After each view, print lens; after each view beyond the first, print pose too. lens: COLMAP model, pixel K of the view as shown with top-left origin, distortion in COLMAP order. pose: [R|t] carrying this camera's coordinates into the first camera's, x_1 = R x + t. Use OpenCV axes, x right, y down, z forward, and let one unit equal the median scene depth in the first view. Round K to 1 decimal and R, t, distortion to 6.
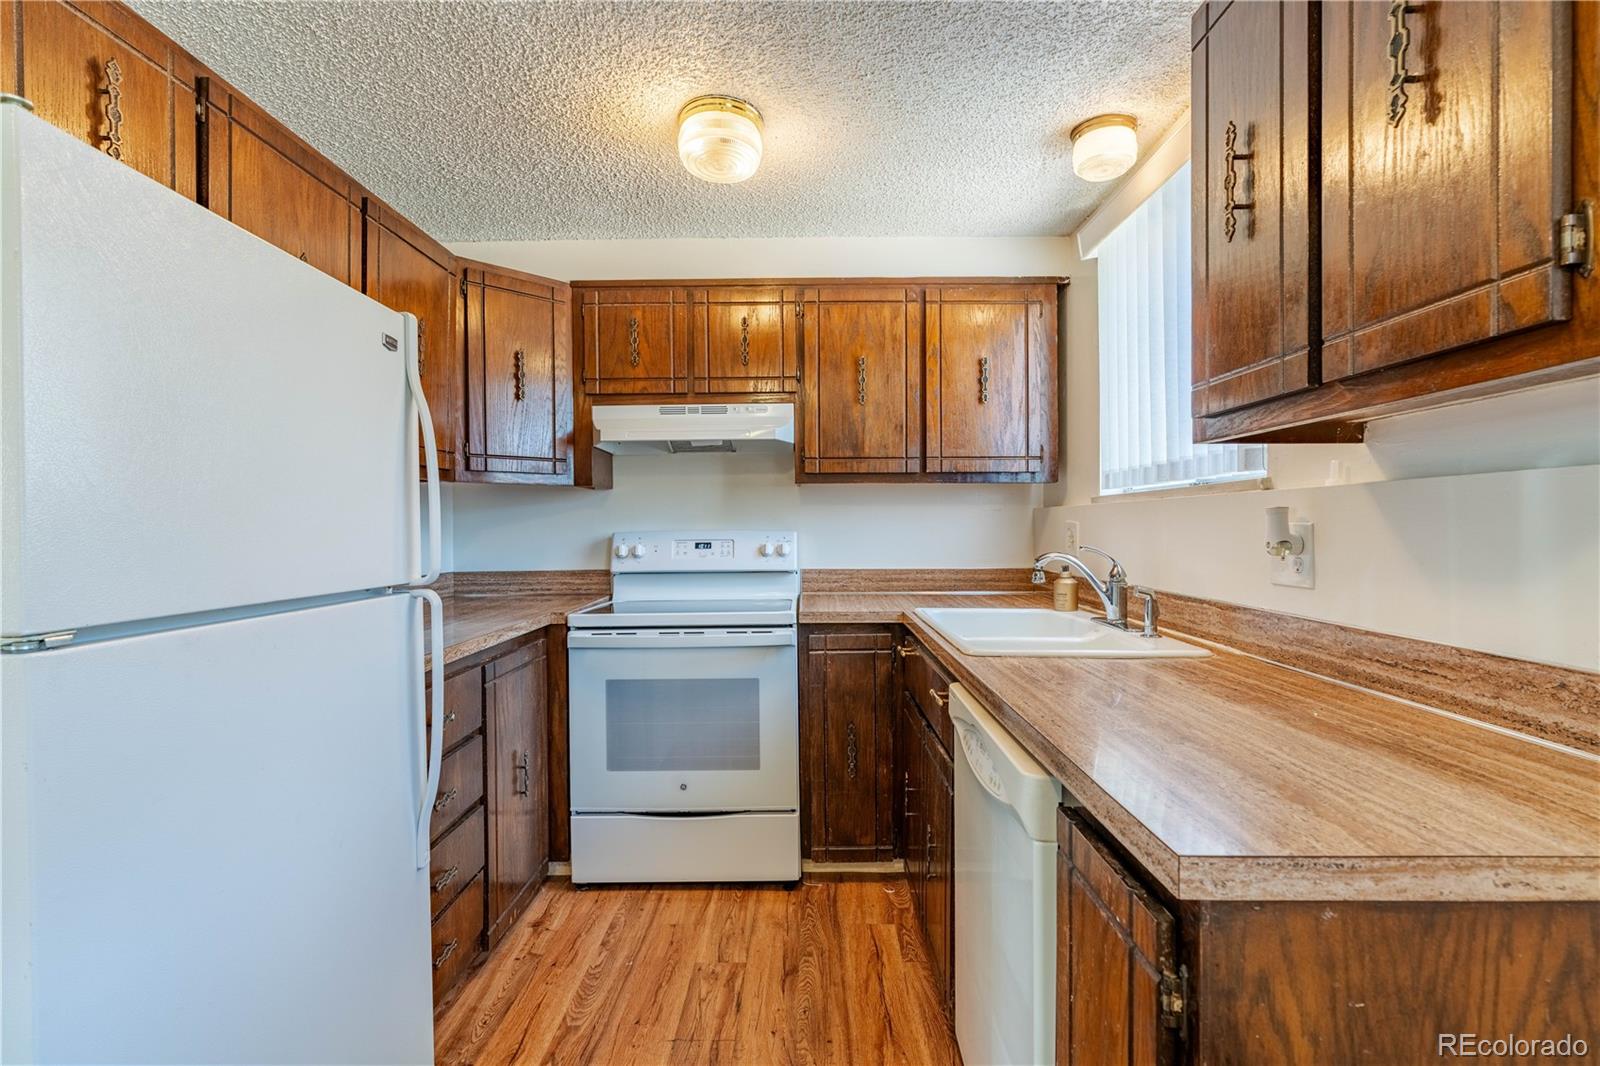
lens RADIAL K [[740.2, 0, 797.1], [0, 740.2, 534.2], [0, 0, 1]] dist [-0.013647, 0.004695]
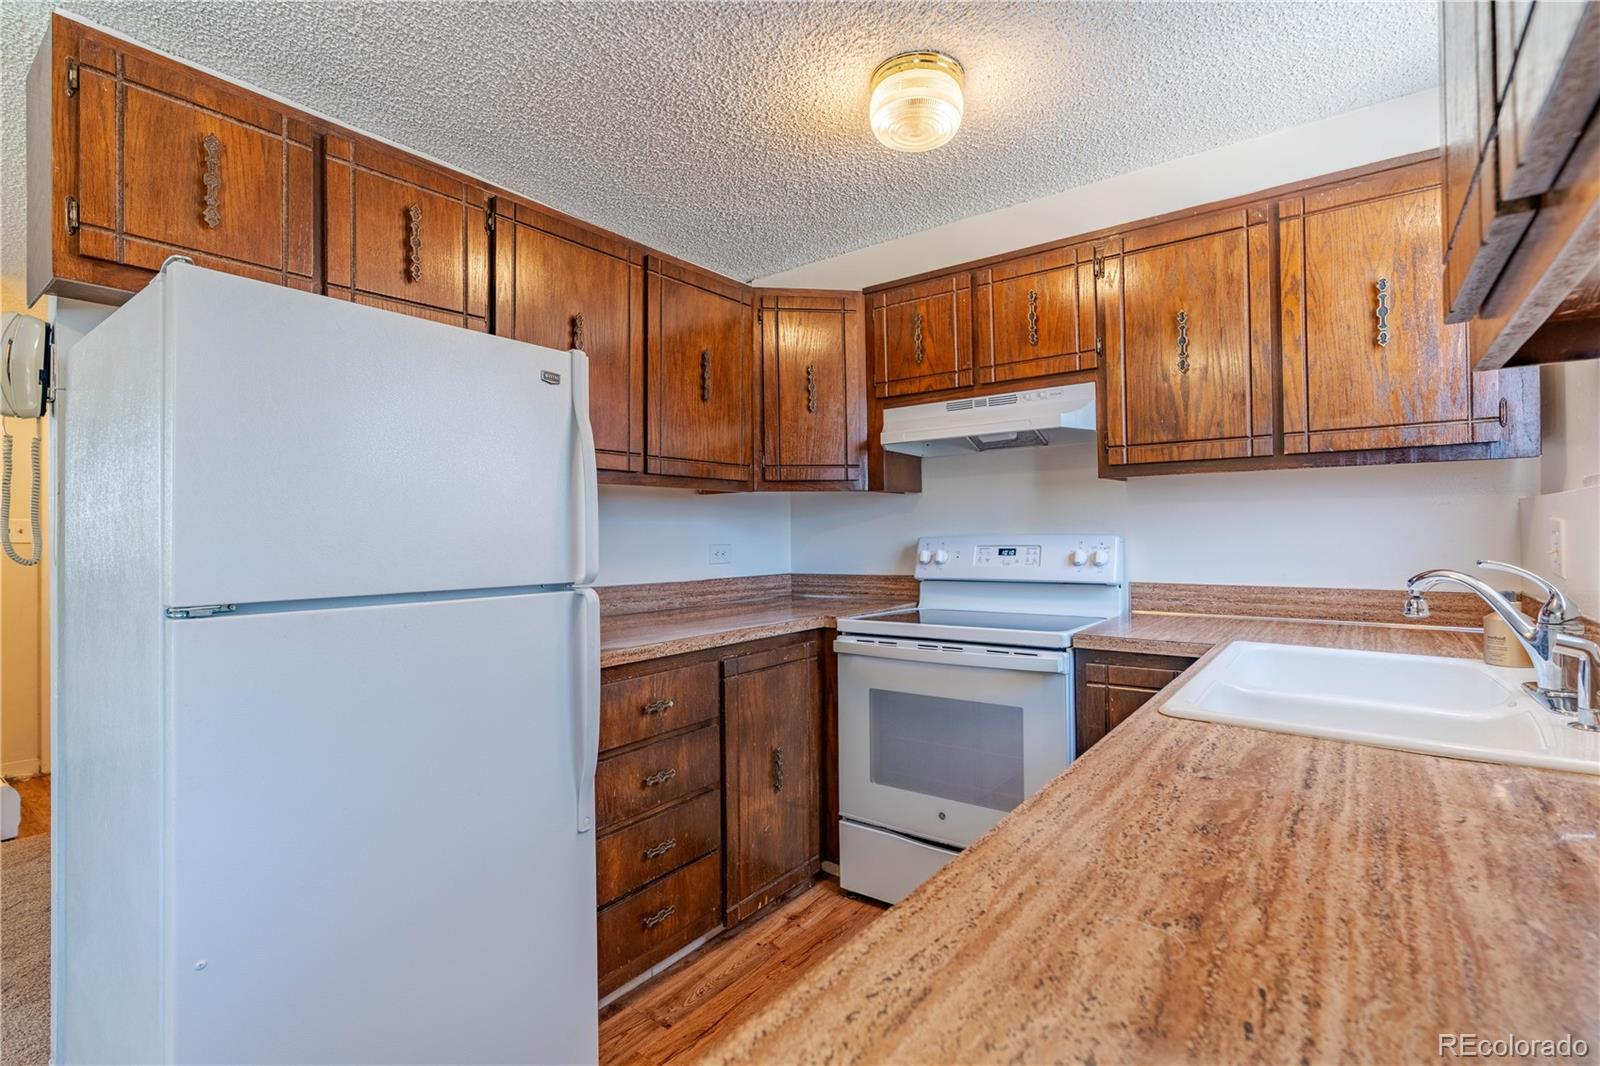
lens RADIAL K [[740.2, 0, 796.5], [0, 740.2, 529.1], [0, 0, 1]] dist [-0.013647, 0.004695]
pose [[0.800645, -0.007211, -0.599095, 0.225772], [0.000281, 0.999932, -0.011660, -0.002222], [0.599138, 0.009167, 0.800593, 0.139979]]
